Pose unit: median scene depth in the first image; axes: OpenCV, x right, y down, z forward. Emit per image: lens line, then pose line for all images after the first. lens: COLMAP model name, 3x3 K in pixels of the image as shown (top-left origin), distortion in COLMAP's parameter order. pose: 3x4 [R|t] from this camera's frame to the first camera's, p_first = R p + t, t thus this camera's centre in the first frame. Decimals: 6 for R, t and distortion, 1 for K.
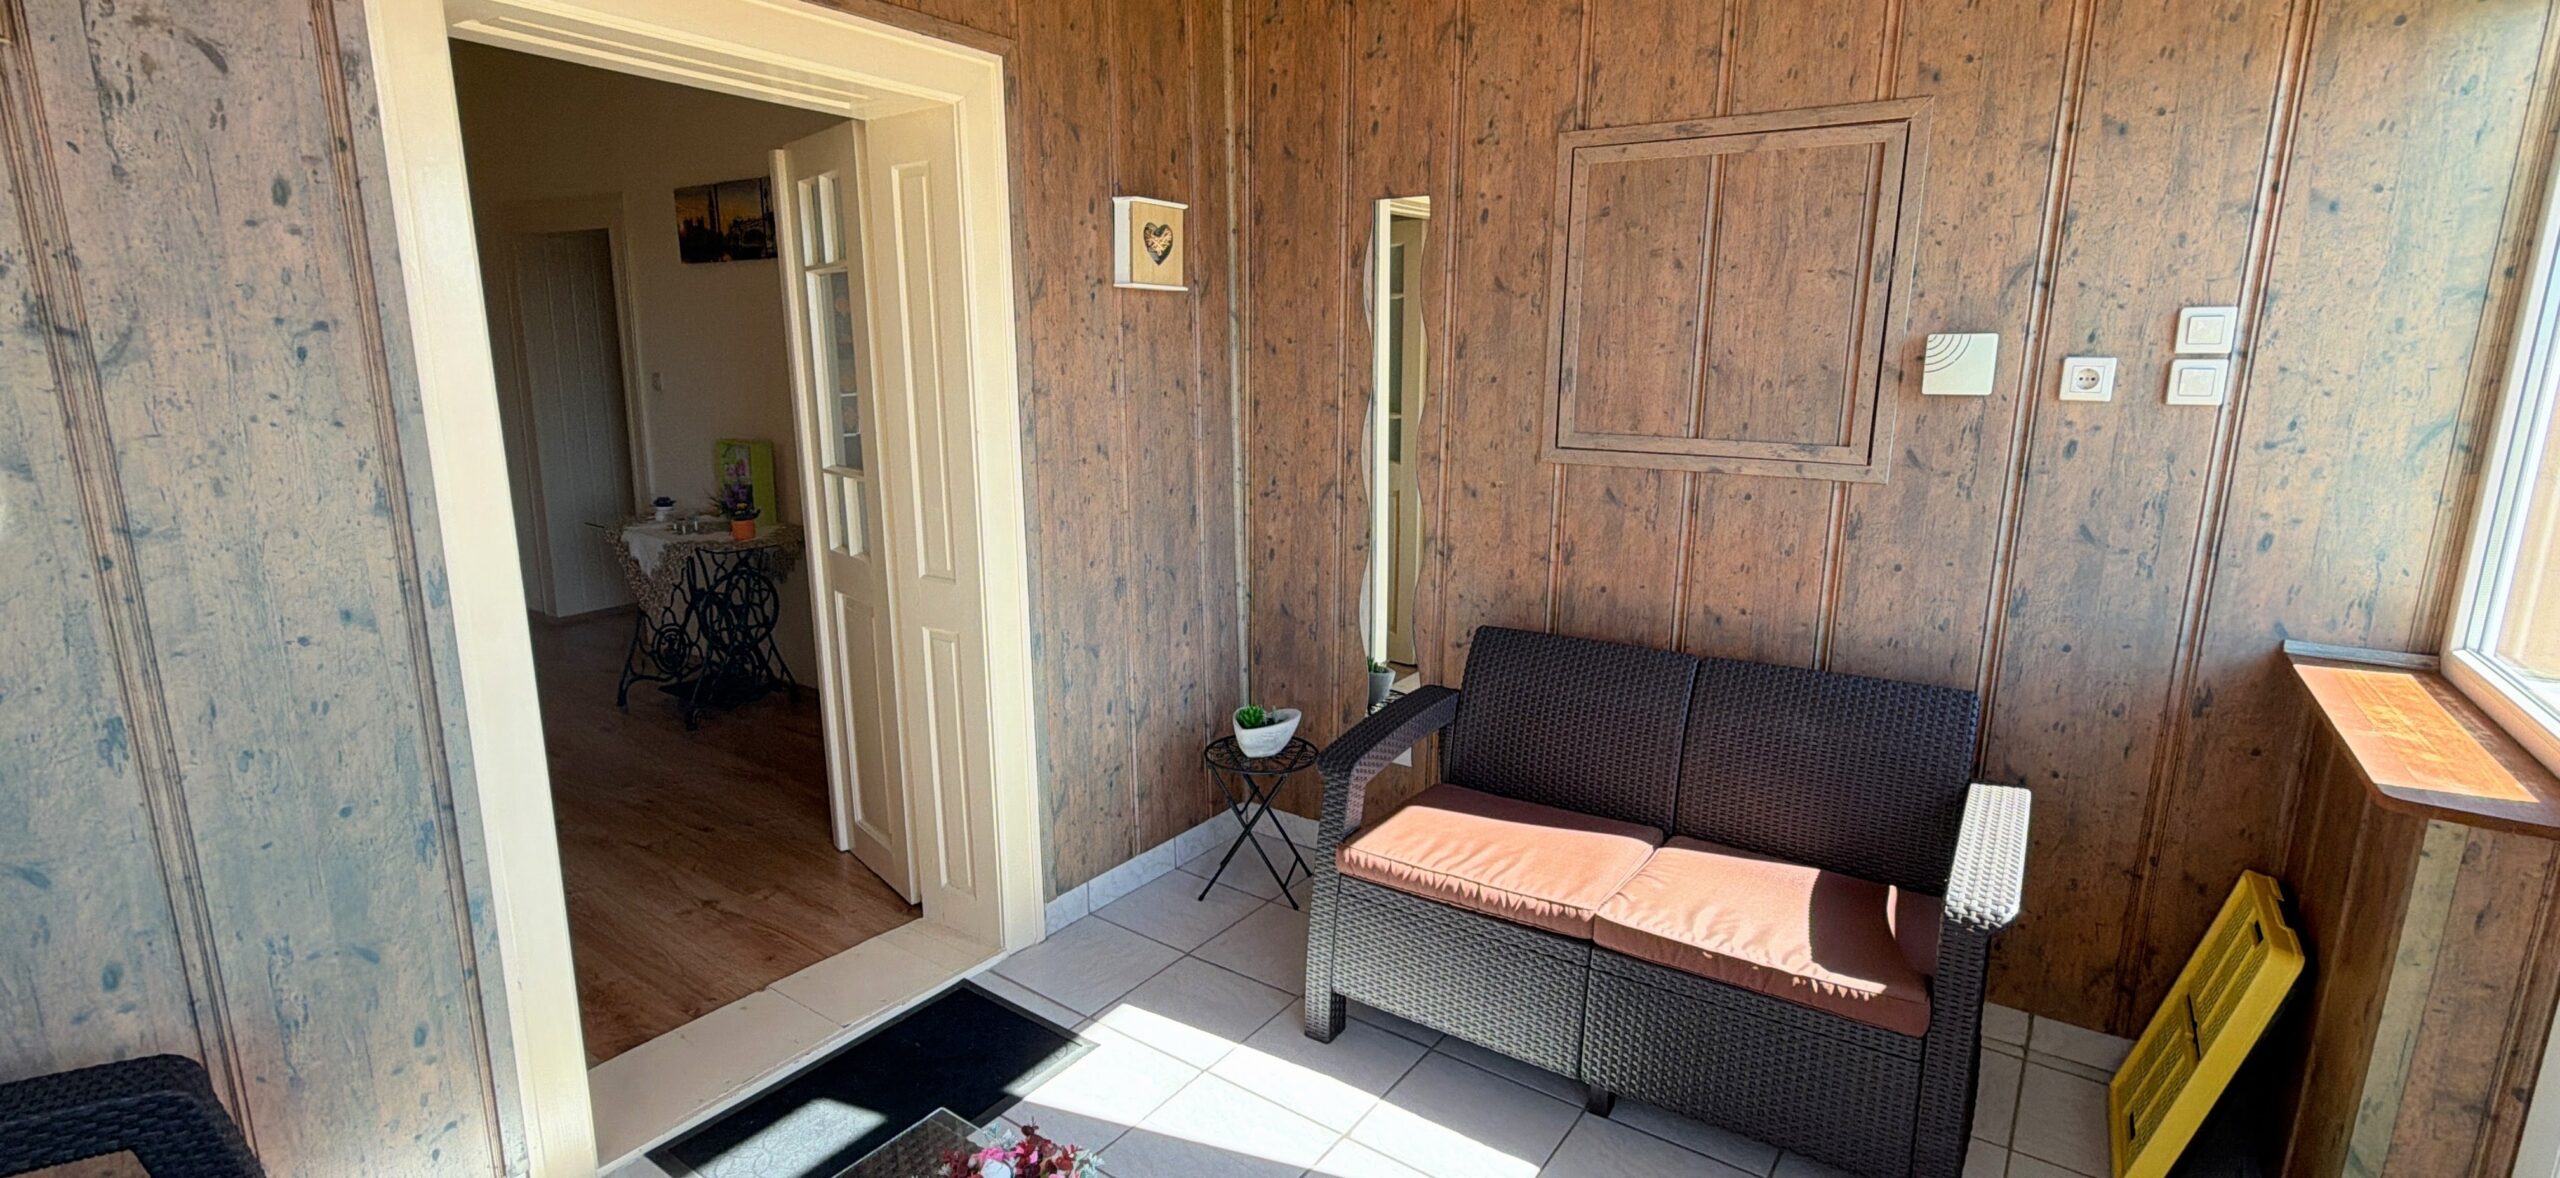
lens RADIAL K [[1158.1, 0, 1262.7], [0, 1158.1, 589.5], [0, 0, 1]] dist [0.004247, -0.002100]
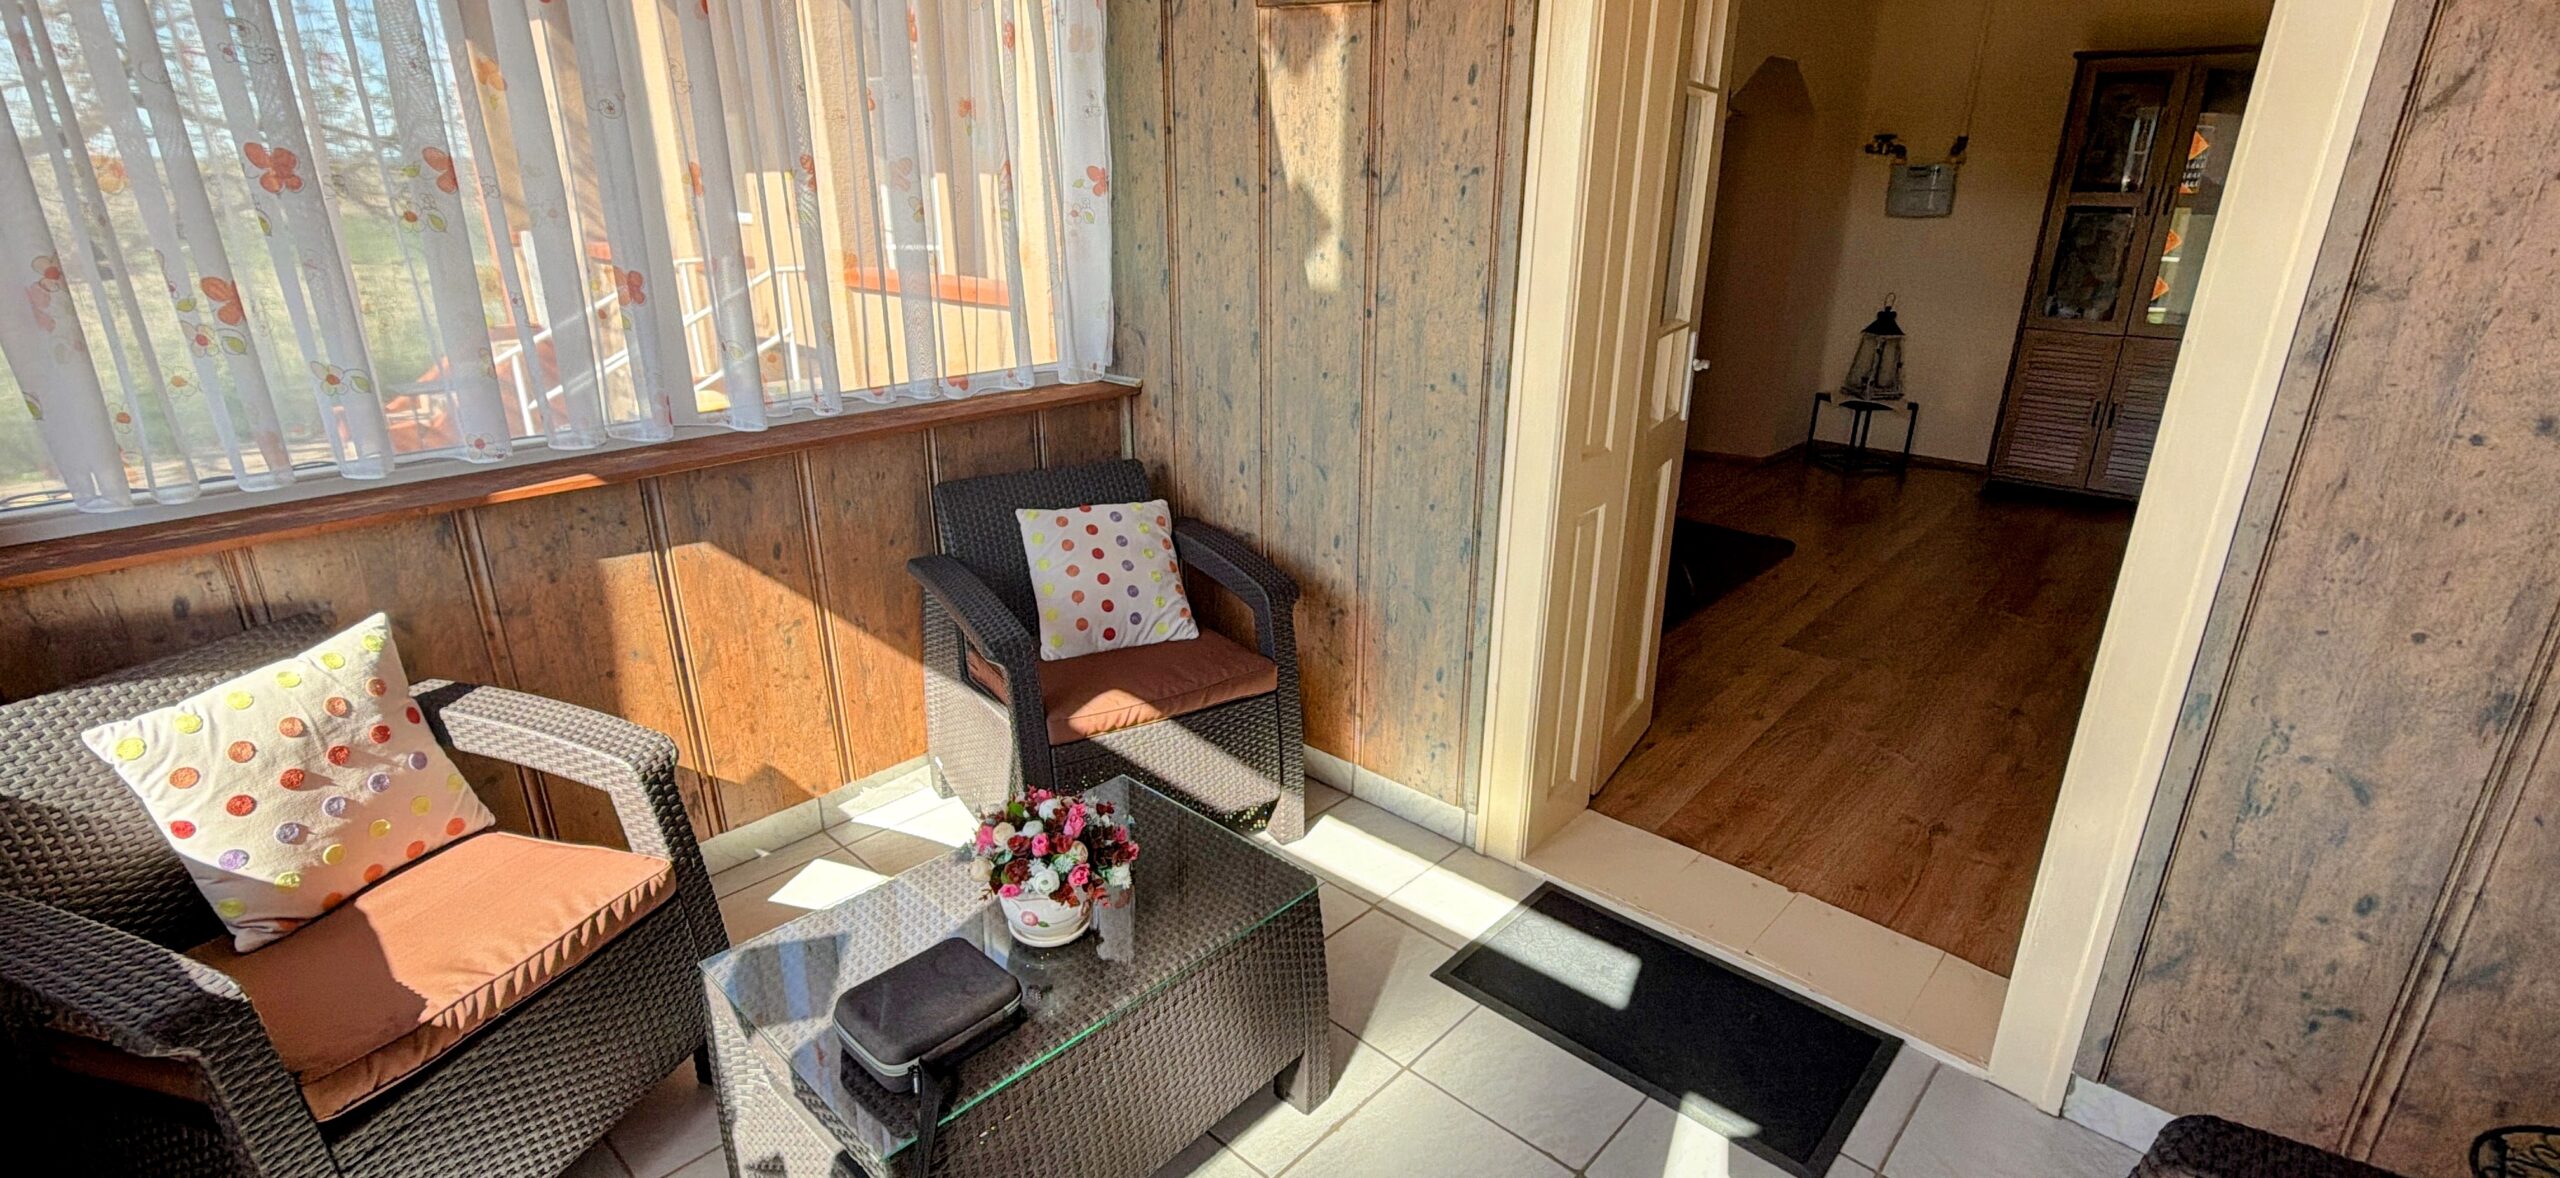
lens RADIAL K [[1158.1, 0, 1289.2], [0, 1158.1, 589.2], [0, 0, 1]] dist [0.004247, -0.002100]
pose [[-0.108410, 0.331691, -0.937138, 0.254545], [-0.218932, 0.911583, 0.347973, -0.073319], [0.969699, 0.242894, -0.026207, 0.337560]]
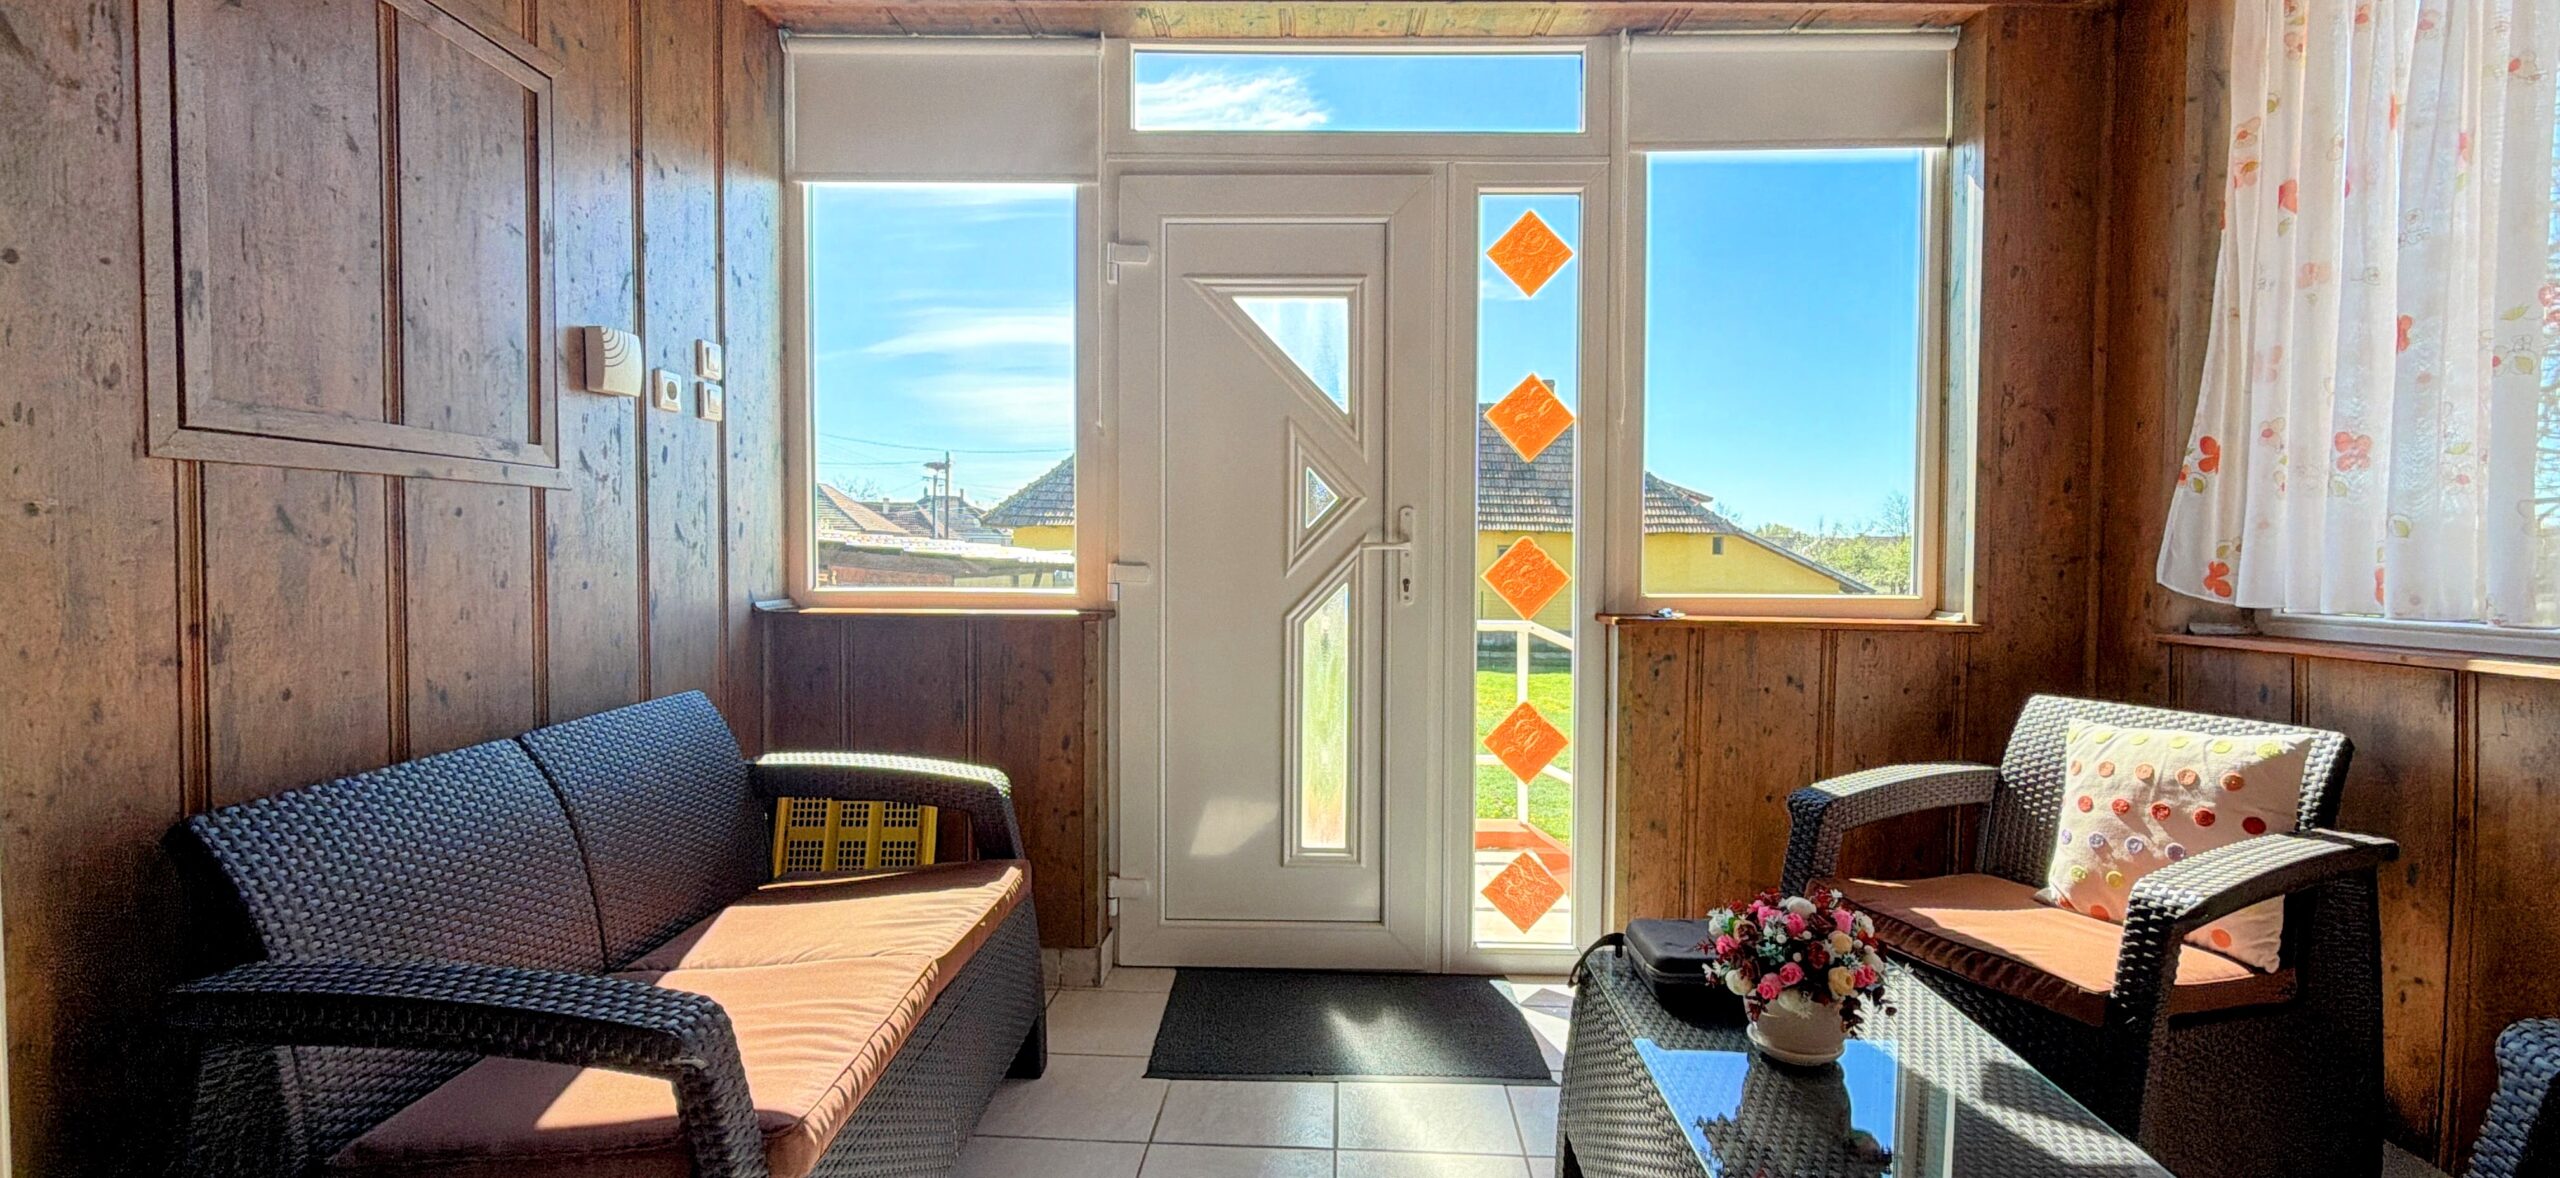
lens RADIAL K [[1158.1, 0, 1269.8], [0, 1158.1, 583.0], [0, 0, 1]] dist [0.004247, -0.002100]
pose [[-0.542174, -0.029609, 0.839744, -0.247099], [0.169950, 0.974860, 0.144100, -0.030668], [-0.822900, 0.220842, -0.523512, 0.539406]]
